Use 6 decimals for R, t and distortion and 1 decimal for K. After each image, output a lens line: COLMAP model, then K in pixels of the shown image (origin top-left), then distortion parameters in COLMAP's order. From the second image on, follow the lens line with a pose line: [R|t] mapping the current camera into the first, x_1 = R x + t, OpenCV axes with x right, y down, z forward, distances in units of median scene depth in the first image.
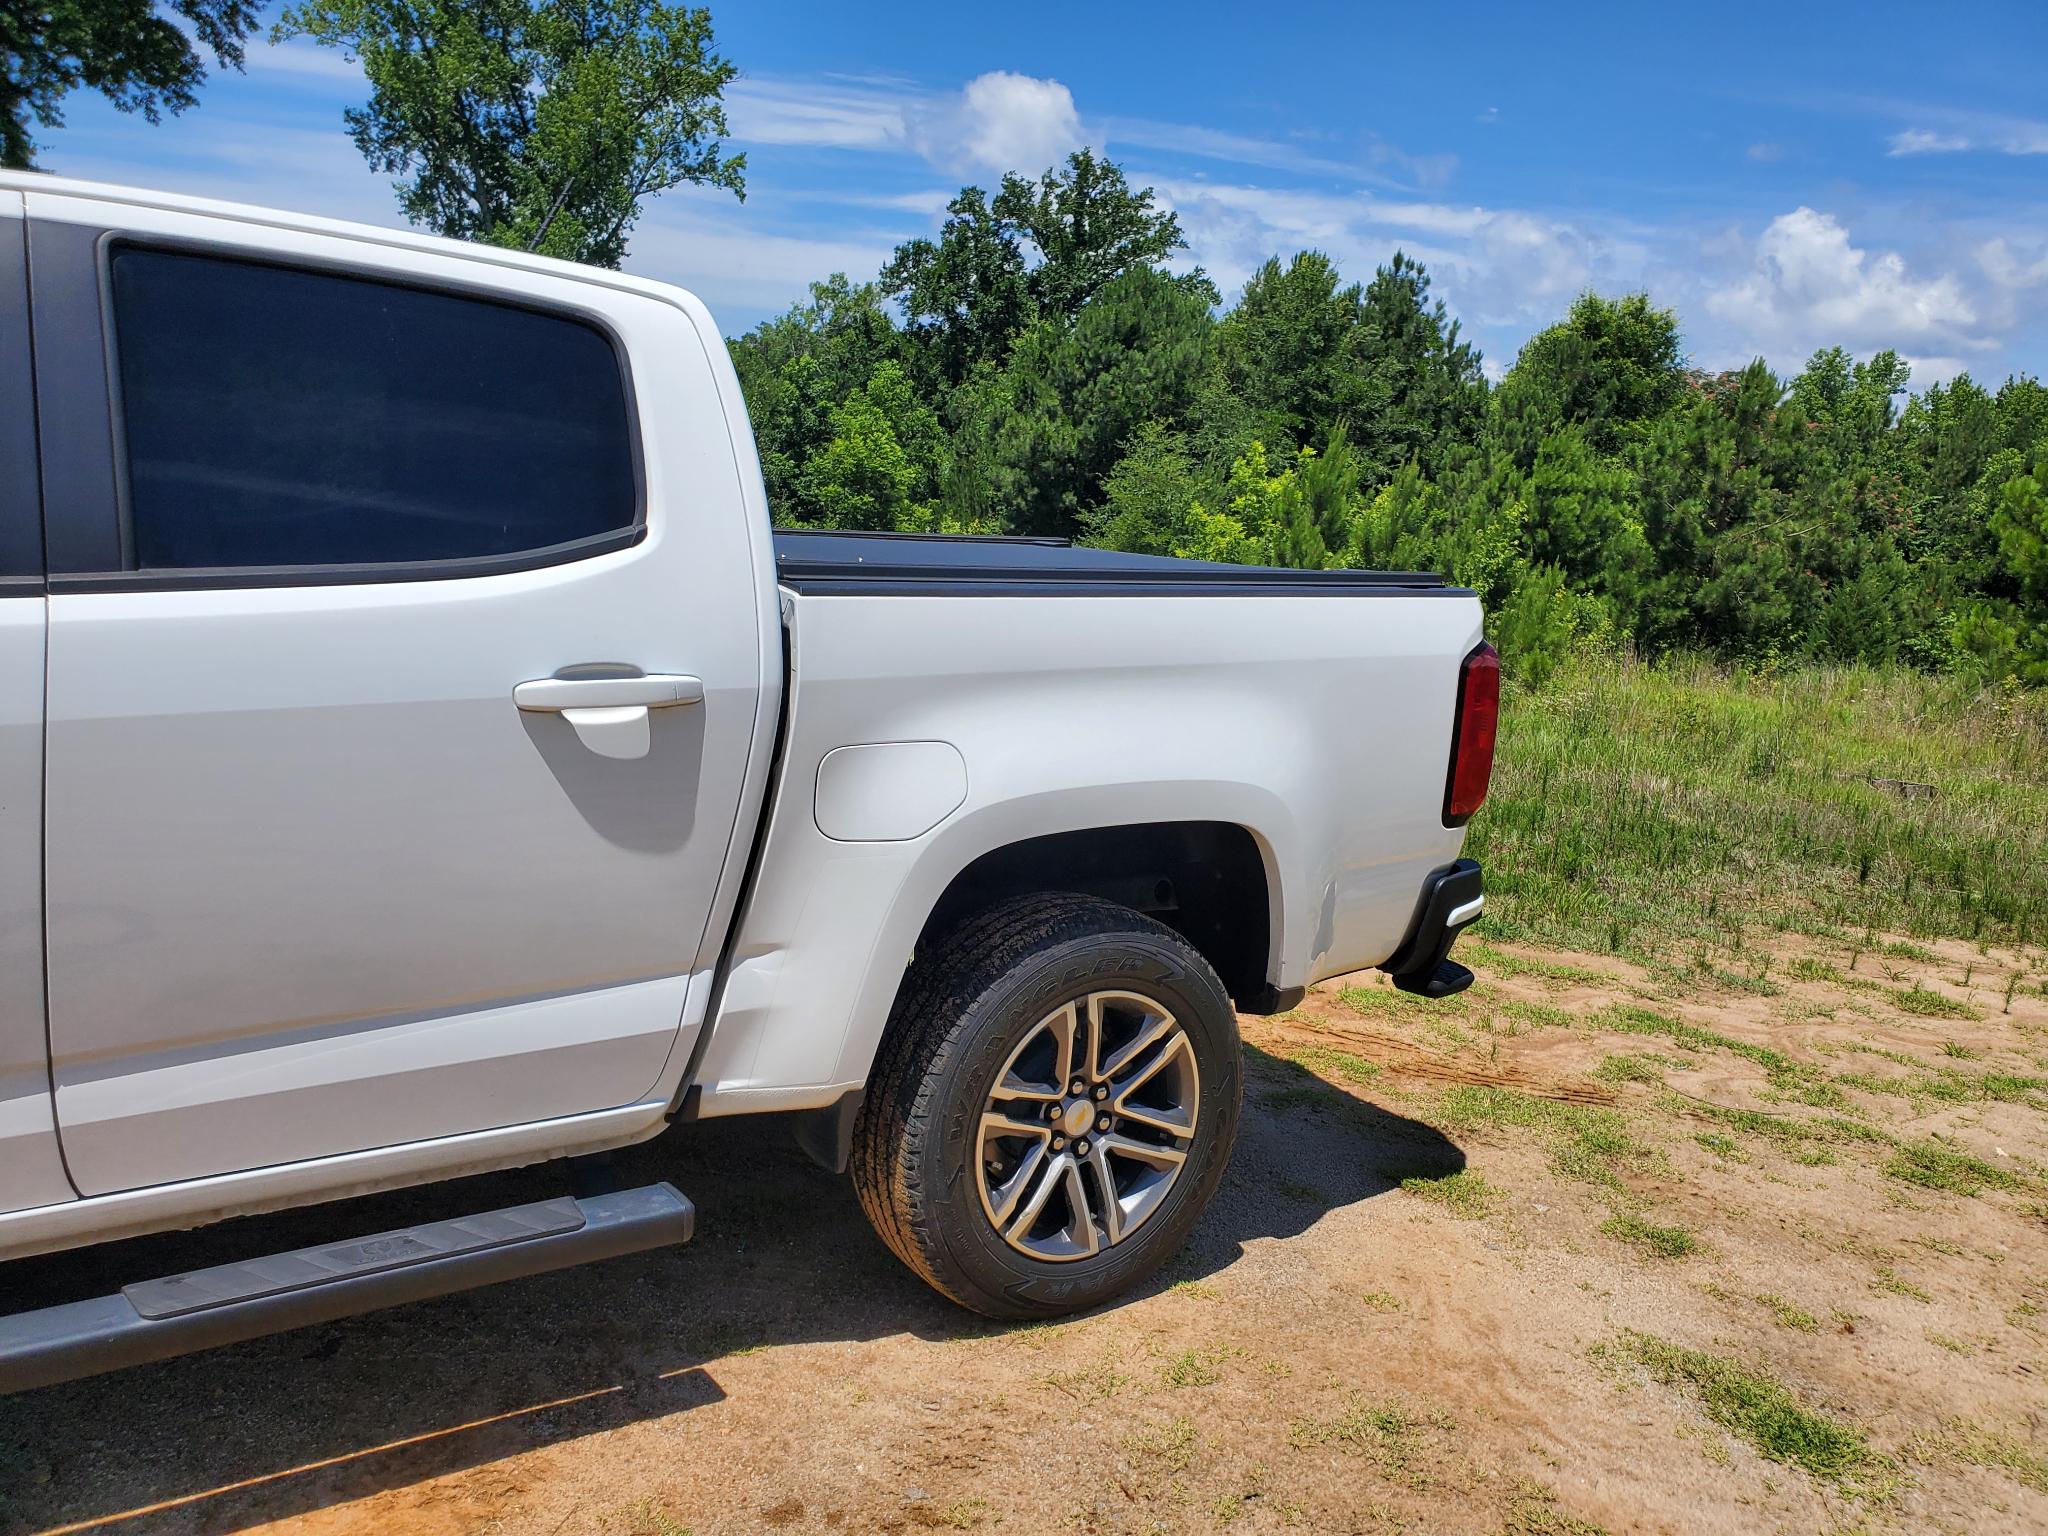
lens RADIAL K [[1603.3, 0, 1057.6], [0, 1603.3, 773.0], [0, 0, 1]] dist [0.012516, 0.007633]
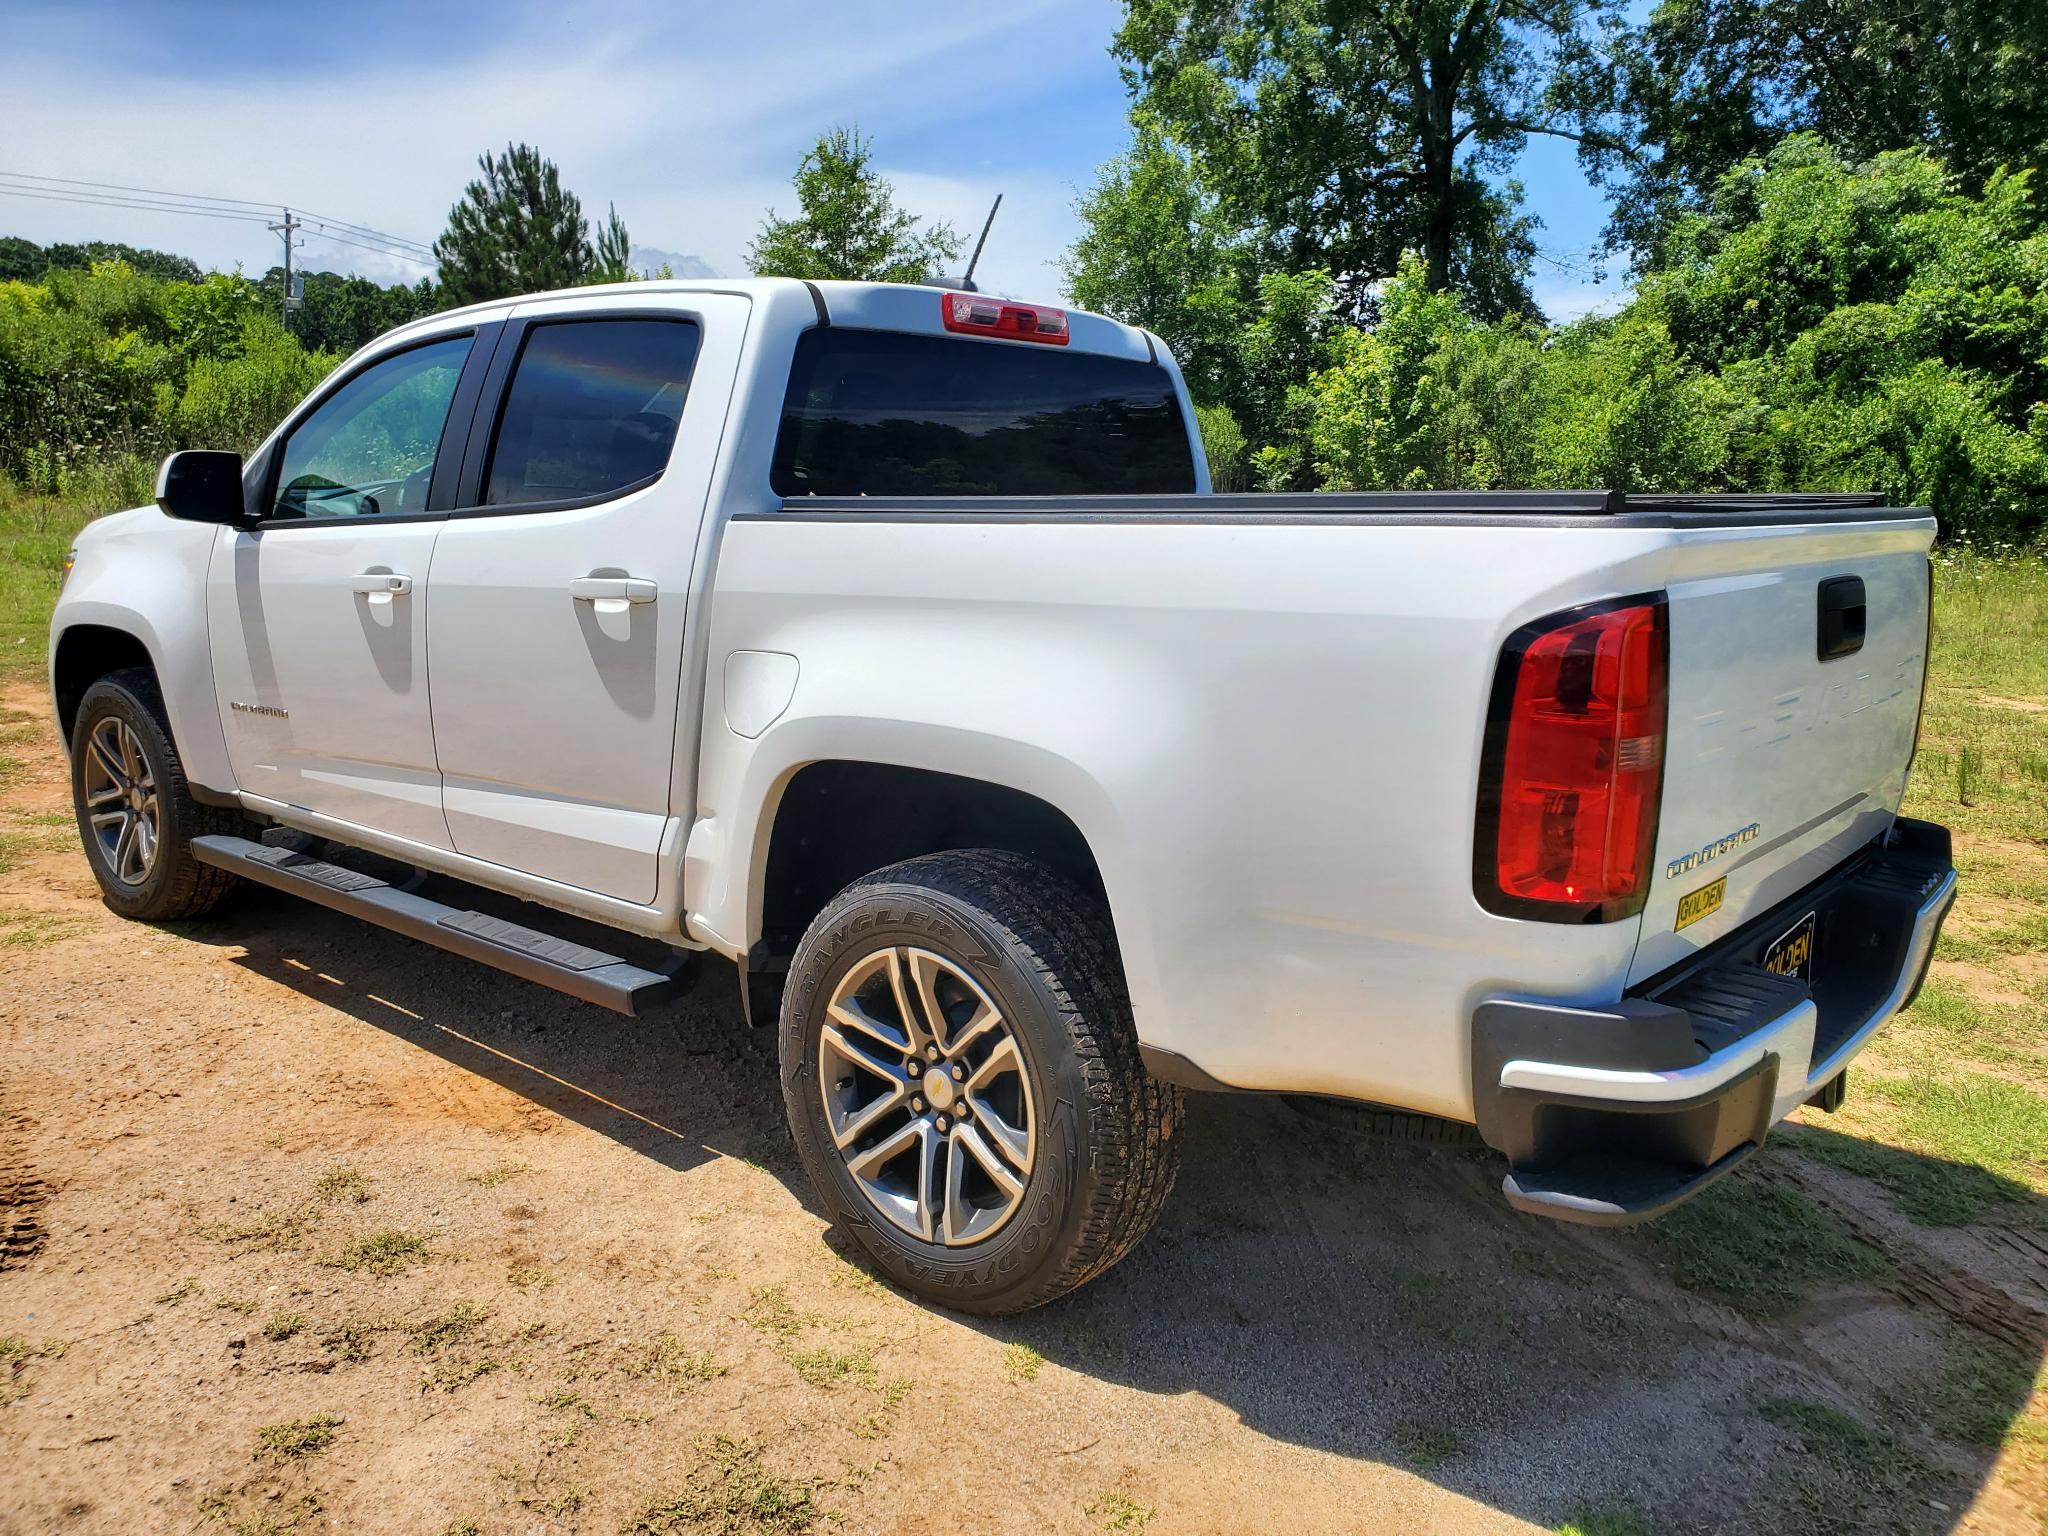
lens RADIAL K [[1603.3, 0, 1024.5], [0, 1603.3, 748.1], [0, 0, 1]] dist [0.012516, 0.007633]
pose [[0.247693, 0.093557, -0.964311, 0.743319], [-0.156987, 0.986049, 0.055342, -0.031047], [0.956035, 0.137676, 0.258925, 0.645618]]
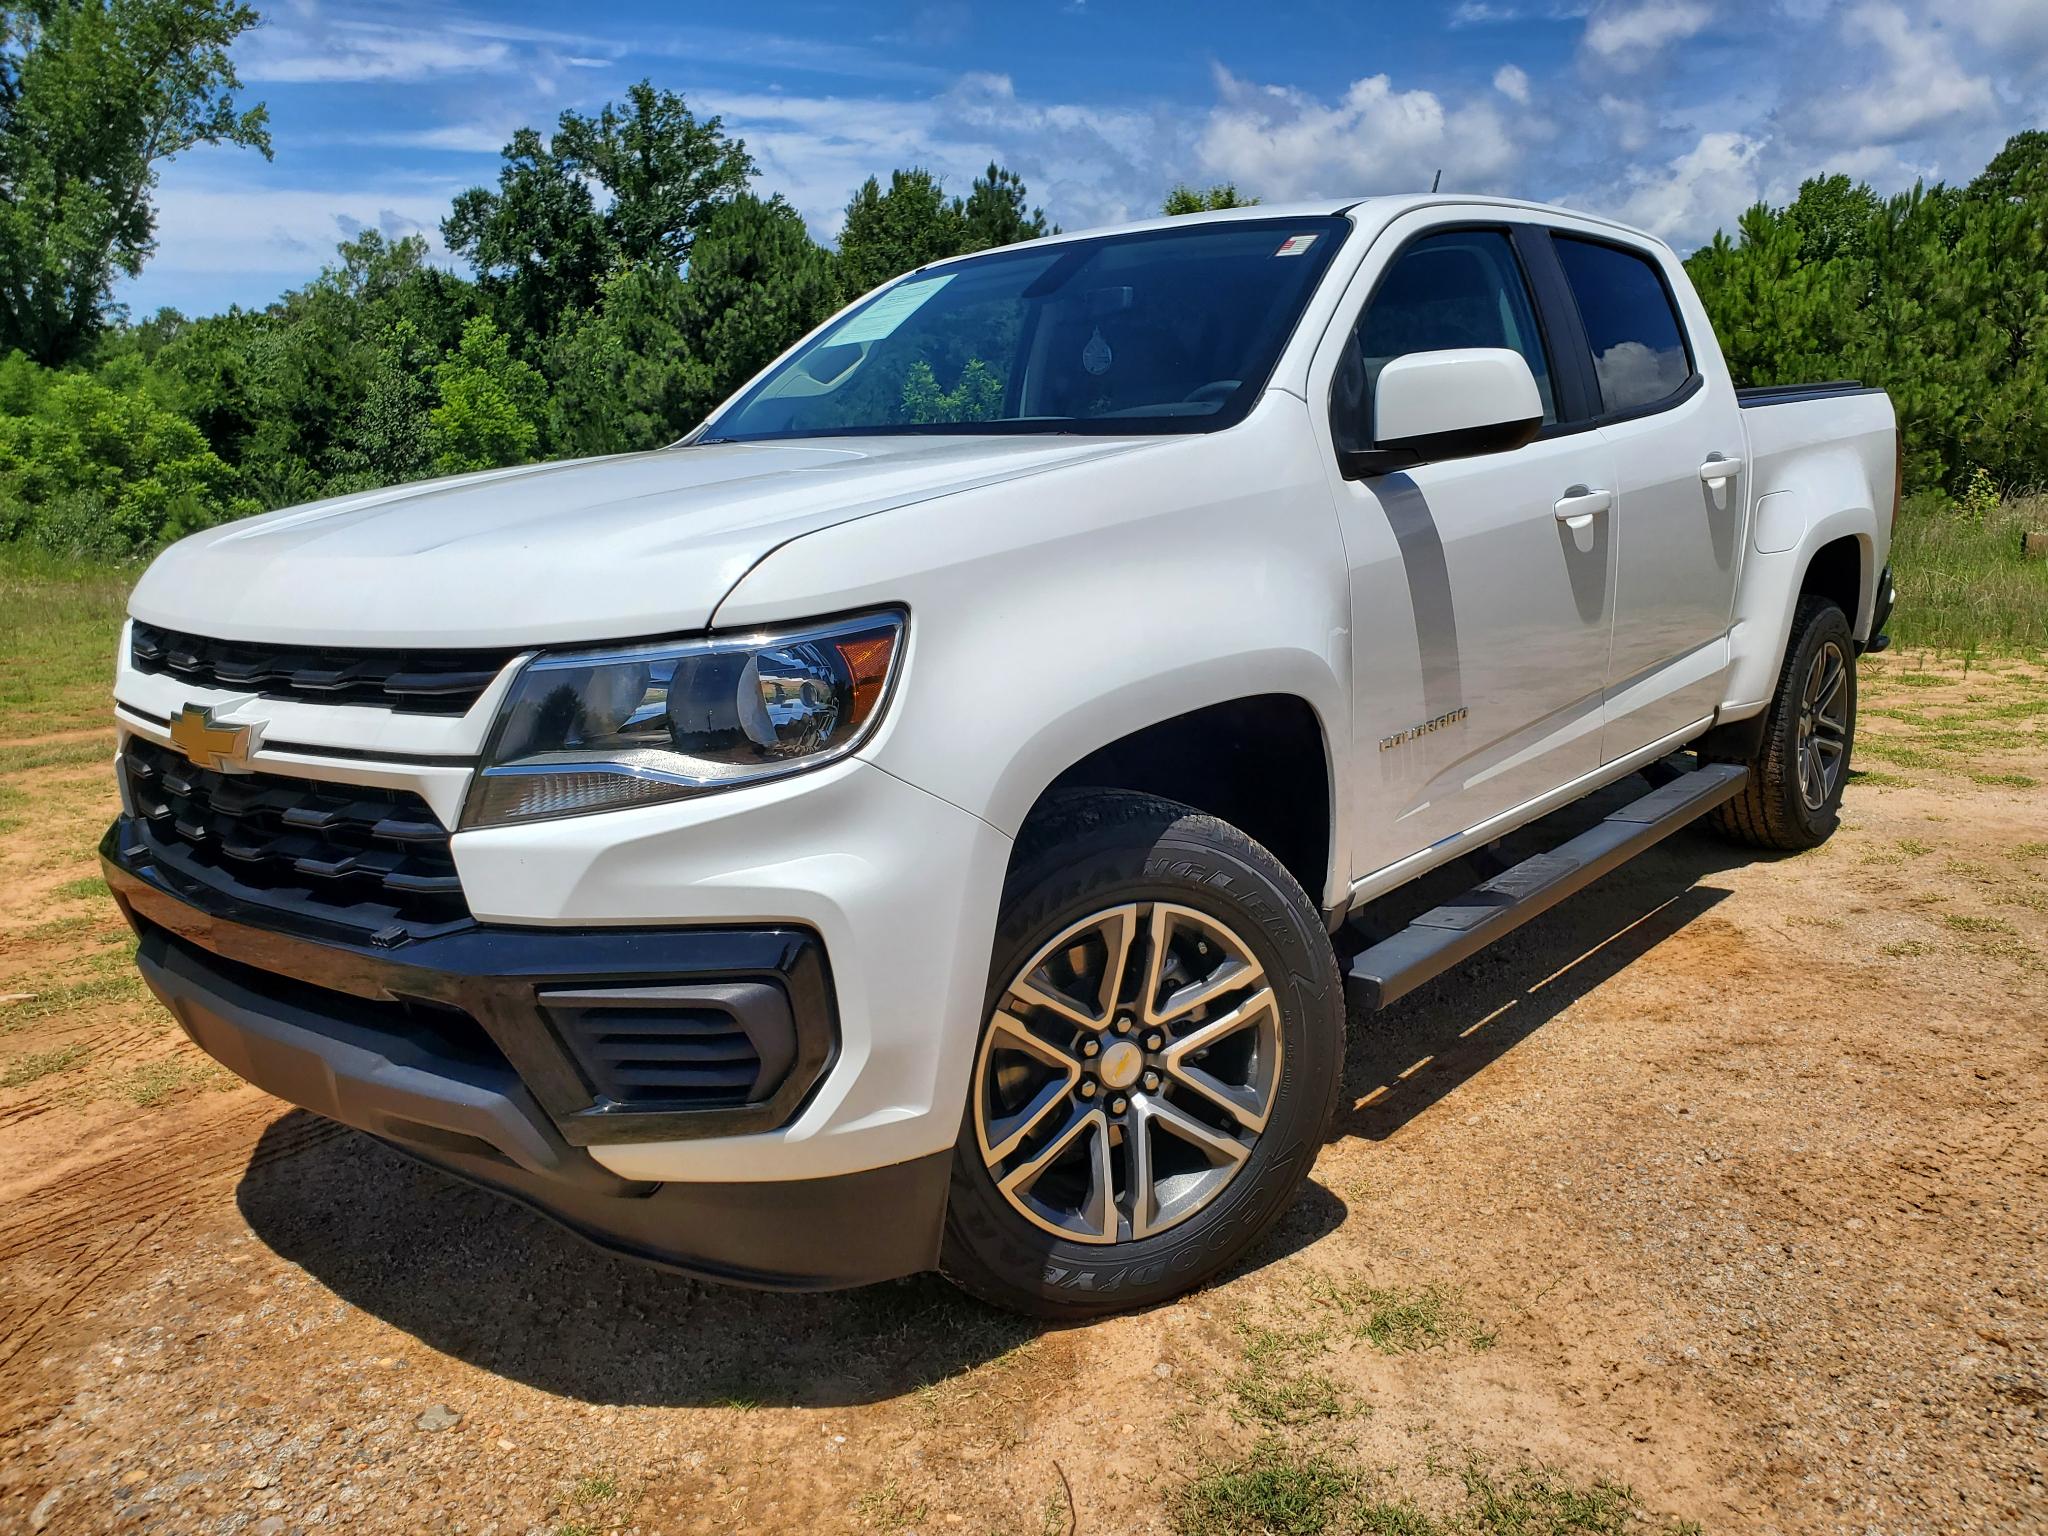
lens RADIAL K [[1609.2, 0, 1023.3], [0, 1609.2, 770.4], [0, 0, 1]] dist [0.009483, 0.010436]
pose [[0.962560, -0.158291, 0.220050, -0.931806], [0.148943, 0.987111, 0.058550, 0.037794], [-0.226482, -0.023583, 0.973730, -0.353173]]
